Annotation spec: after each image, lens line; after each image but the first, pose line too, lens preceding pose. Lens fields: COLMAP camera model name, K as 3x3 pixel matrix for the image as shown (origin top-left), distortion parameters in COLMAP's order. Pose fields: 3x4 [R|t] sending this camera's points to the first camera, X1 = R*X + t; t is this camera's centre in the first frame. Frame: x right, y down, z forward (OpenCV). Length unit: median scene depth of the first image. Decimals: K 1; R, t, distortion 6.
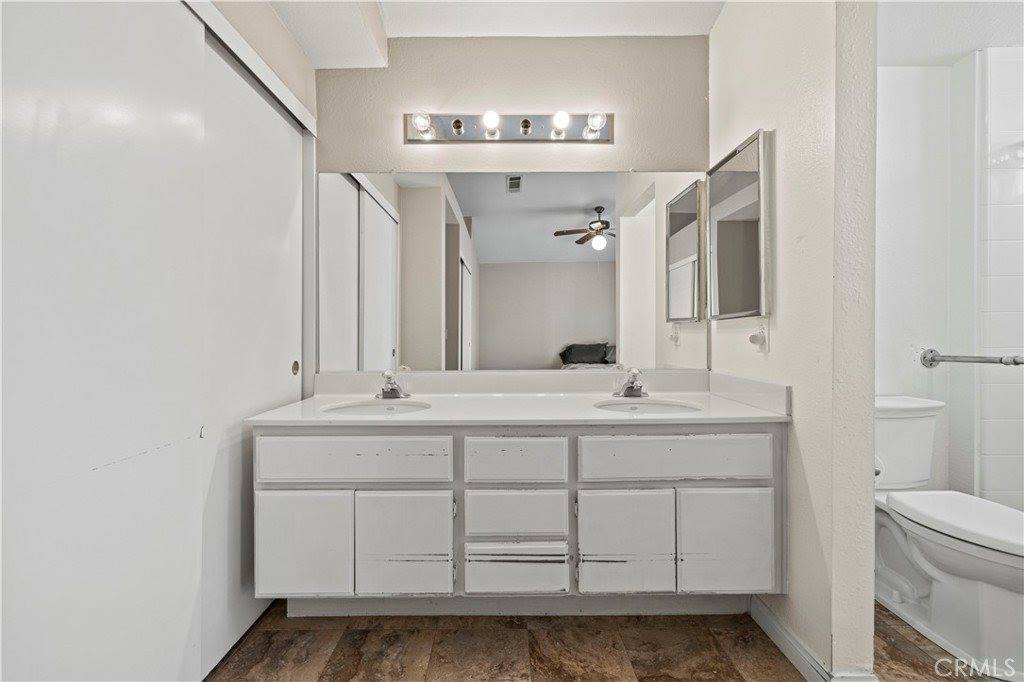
lens RADIAL K [[433.8, 0, 506.8], [0, 433.8, 333.6], [0, 0, 1]] dist [0.004090, -0.000004]
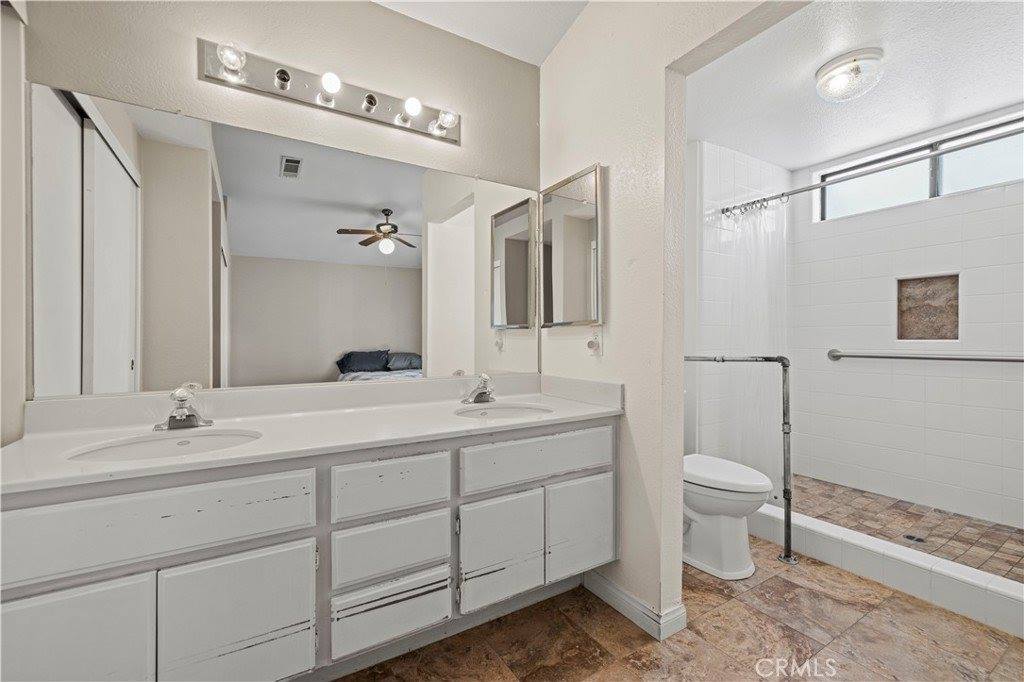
lens RADIAL K [[432.2, 0, 504.5], [0, 432.2, 341.4], [0, 0, 1]] dist [0.001008, 0.000169]
pose [[0.858267, 0.002336, 0.513197, -0.226786], [-0.003378, 0.999994, 0.001097, 0.003751], [-0.513191, -0.002675, 0.858270, 0.146039]]
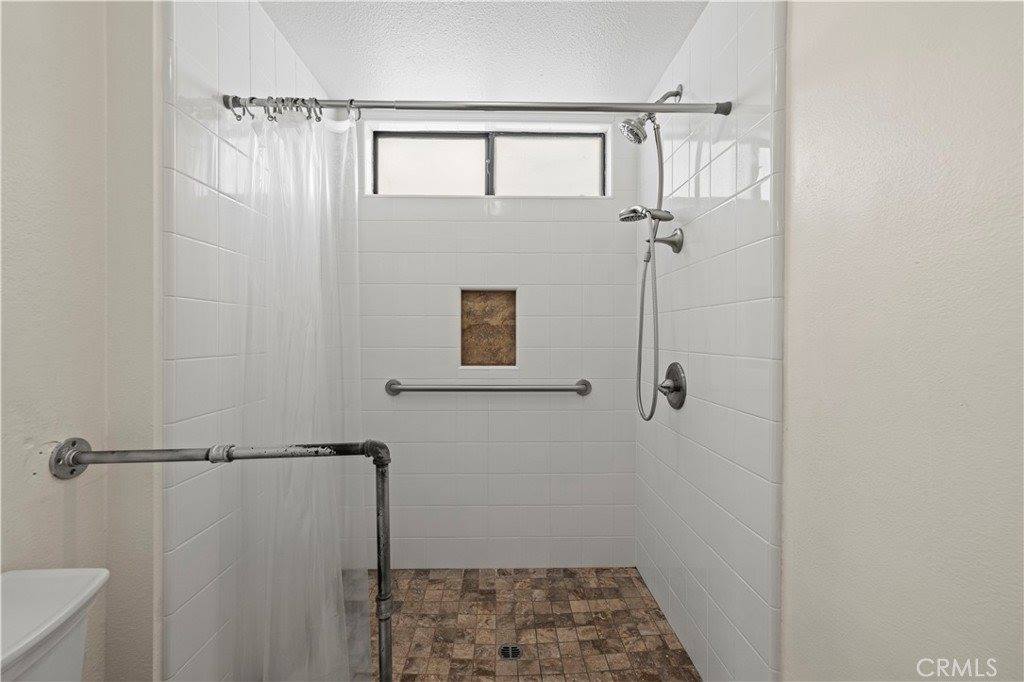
lens RADIAL K [[441.2, 0, 510.2], [0, 441.2, 339.2], [0, 0, 1]] dist [0.001596, 0.000087]
pose [[-0.013428, 0.000915, 0.999909, 0.656390], [-0.001037, 0.999999, -0.000929, -0.093715], [-0.999909, -0.001050, -0.013427, 0.713474]]
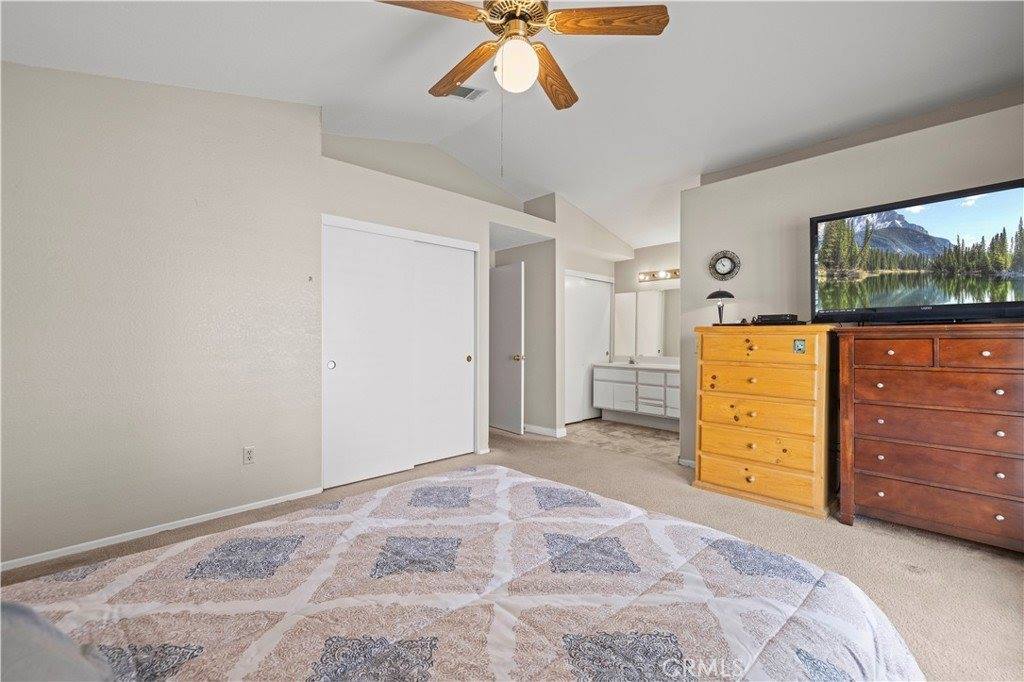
lens RADIAL K [[433.8, 0, 506.8], [0, 433.8, 333.6], [0, 0, 1]] dist [0.004090, -0.000004]
pose [[0.676212, -0.003522, -0.736699, 1.888005], [-0.004686, 0.999948, -0.009082, -0.052369], [0.736692, 0.009593, 0.676160, -2.382547]]
